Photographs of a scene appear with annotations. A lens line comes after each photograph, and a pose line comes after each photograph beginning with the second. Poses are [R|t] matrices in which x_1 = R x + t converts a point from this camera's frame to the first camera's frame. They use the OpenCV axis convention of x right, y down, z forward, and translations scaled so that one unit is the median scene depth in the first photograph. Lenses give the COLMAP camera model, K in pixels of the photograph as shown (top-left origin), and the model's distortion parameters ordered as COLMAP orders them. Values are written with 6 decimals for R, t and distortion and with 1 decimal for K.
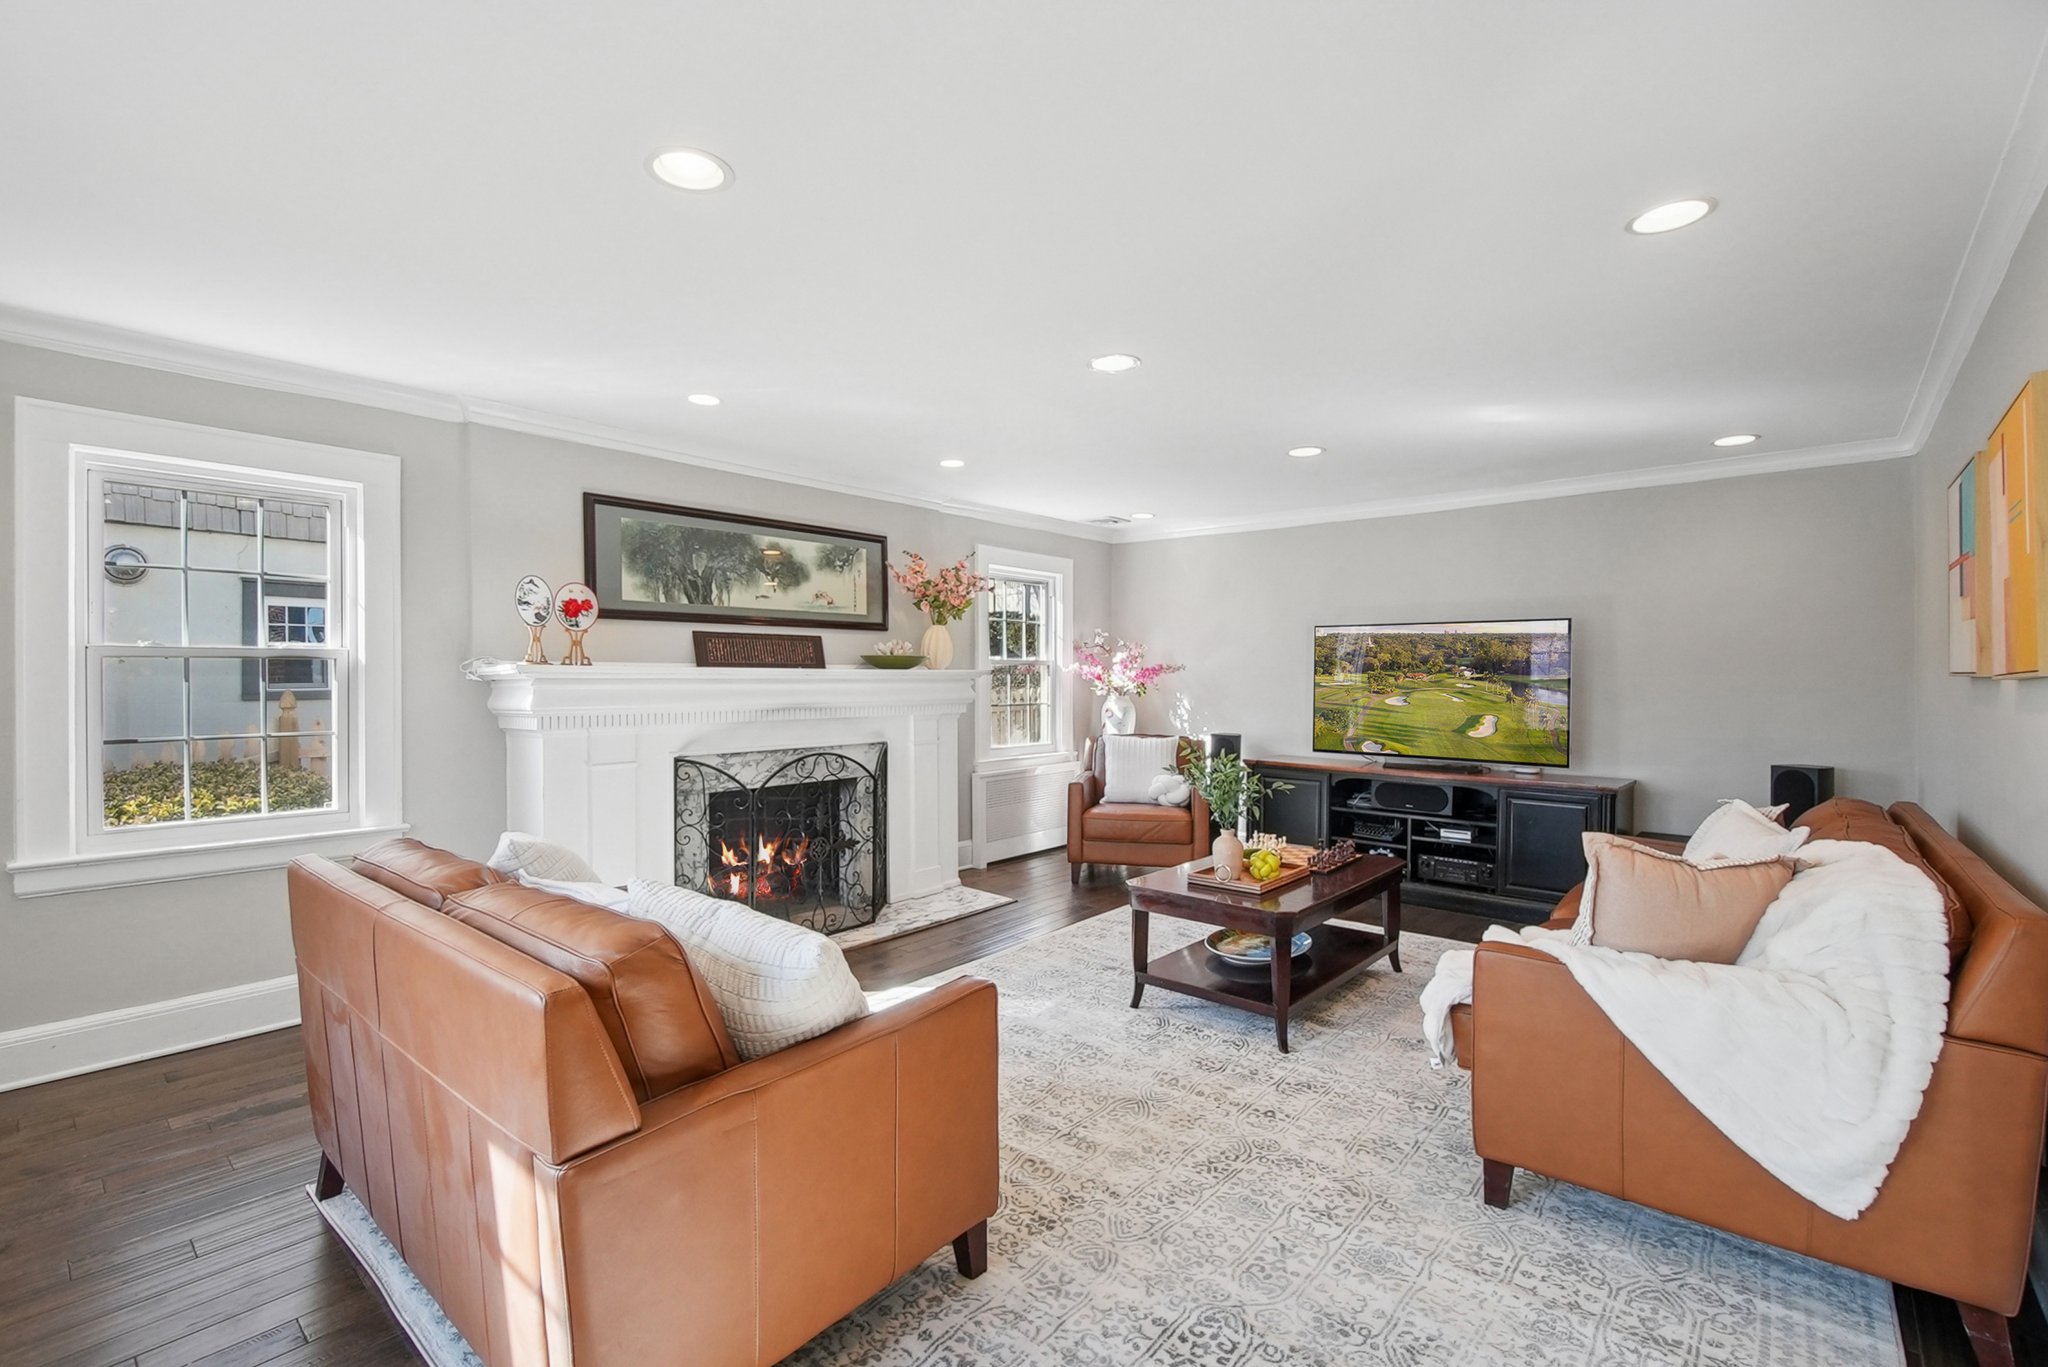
lens RADIAL K [[926.7, 0, 1020.4], [0, 926.7, 683.4], [0, 0, 1]] dist [-0.006950, -0.001315]
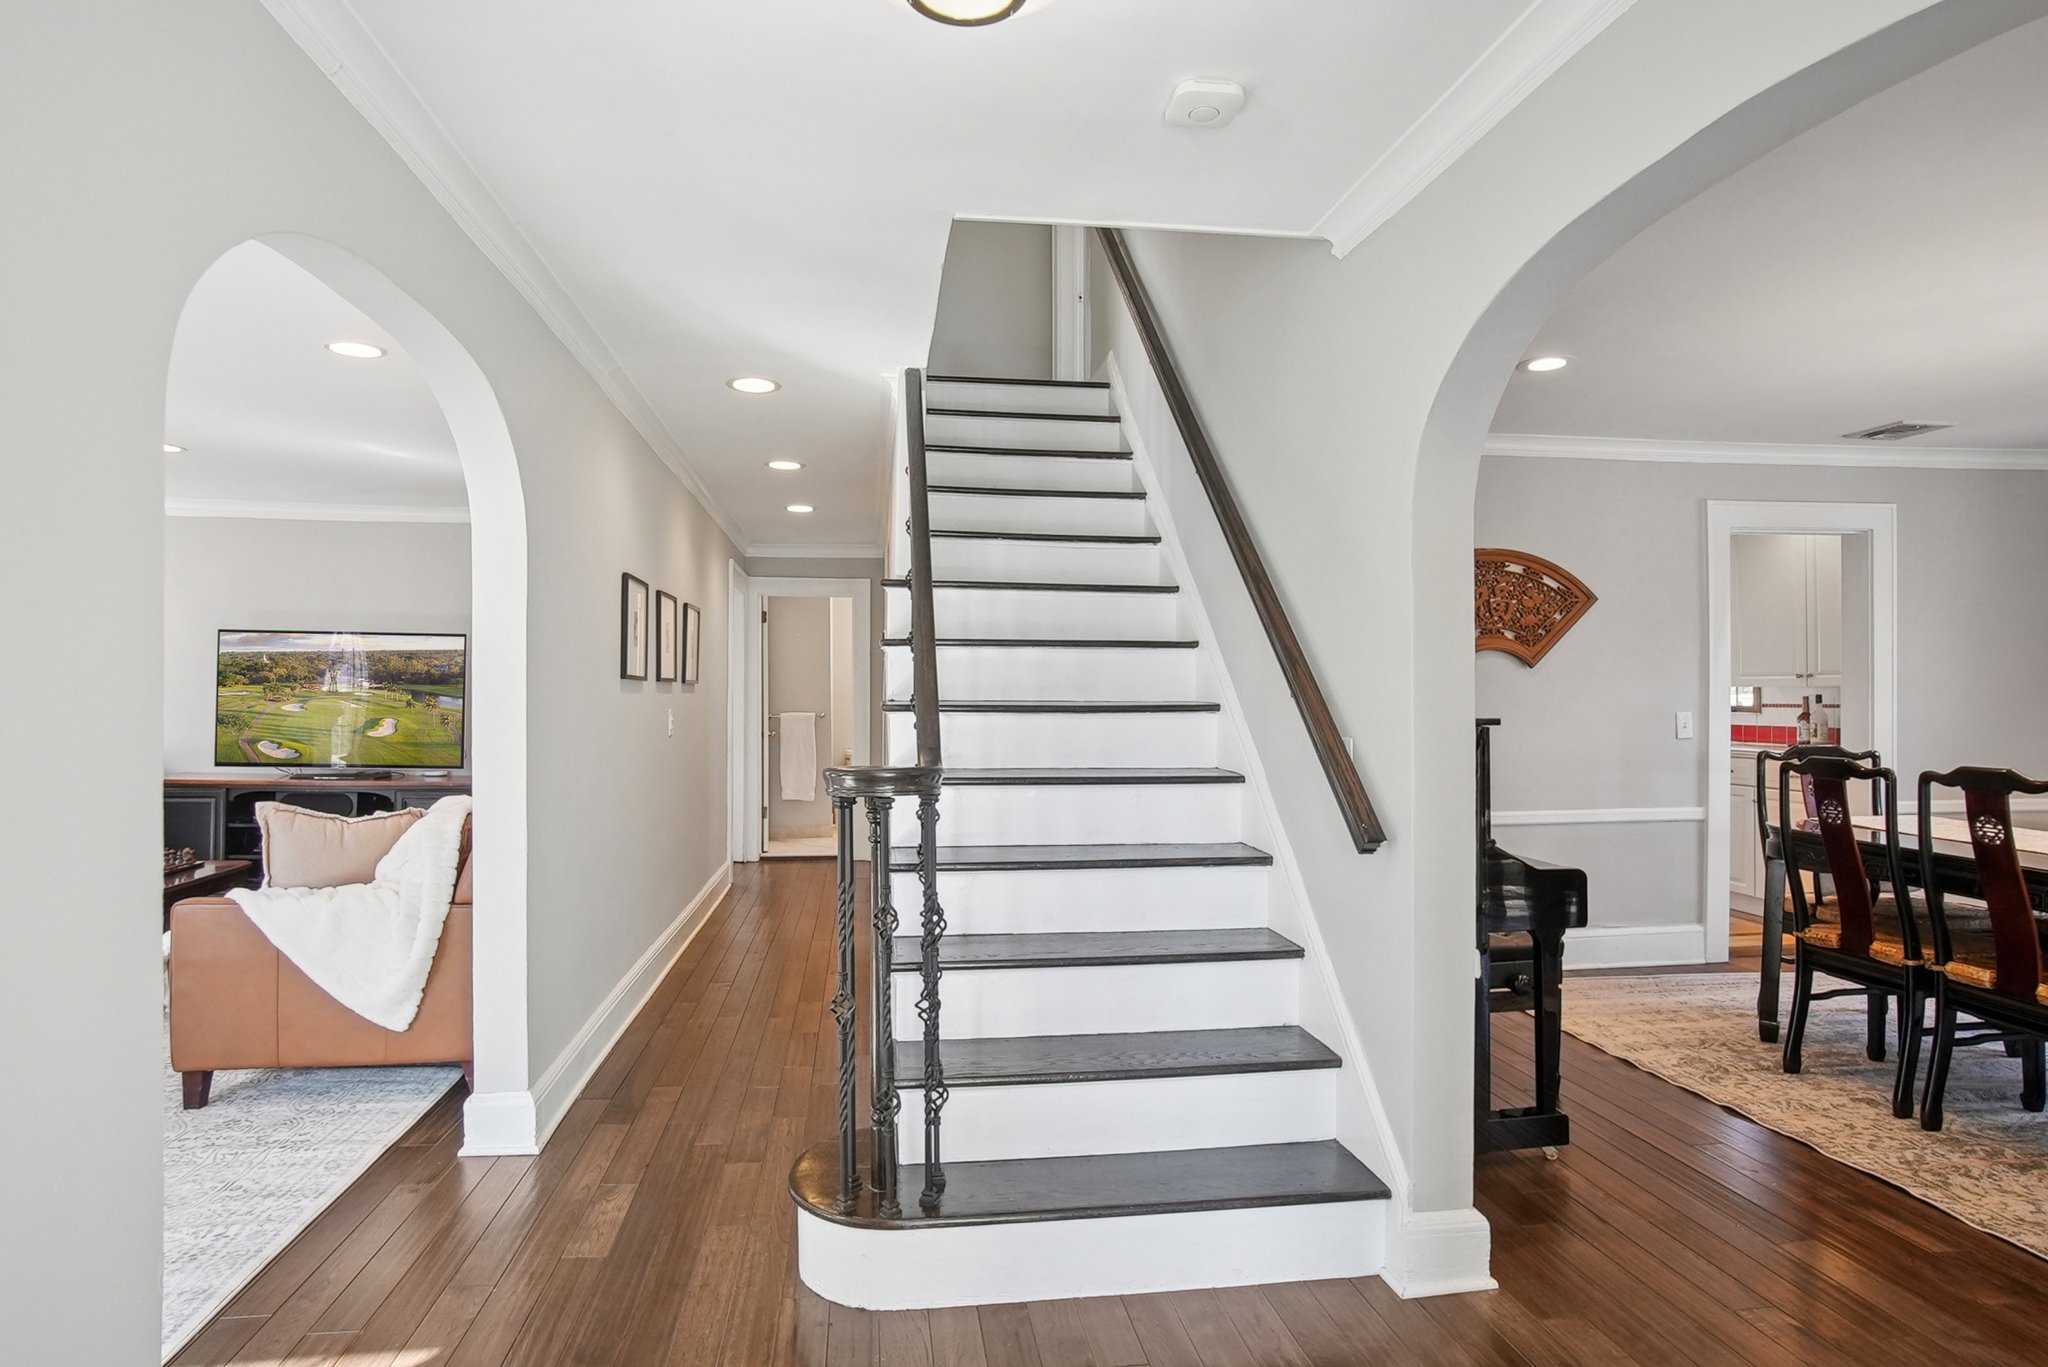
lens RADIAL K [[1058.4, 0, 1015.3], [0, 1058.4, 683.5], [0, 0, 1]] dist [-0.005134, -0.000633]
pose [[0.681274, 0.011074, 0.731944, 0.219606], [-0.002718, 0.999917, -0.012598, 0.002933], [-0.732023, 0.006593, 0.681248, -0.798472]]
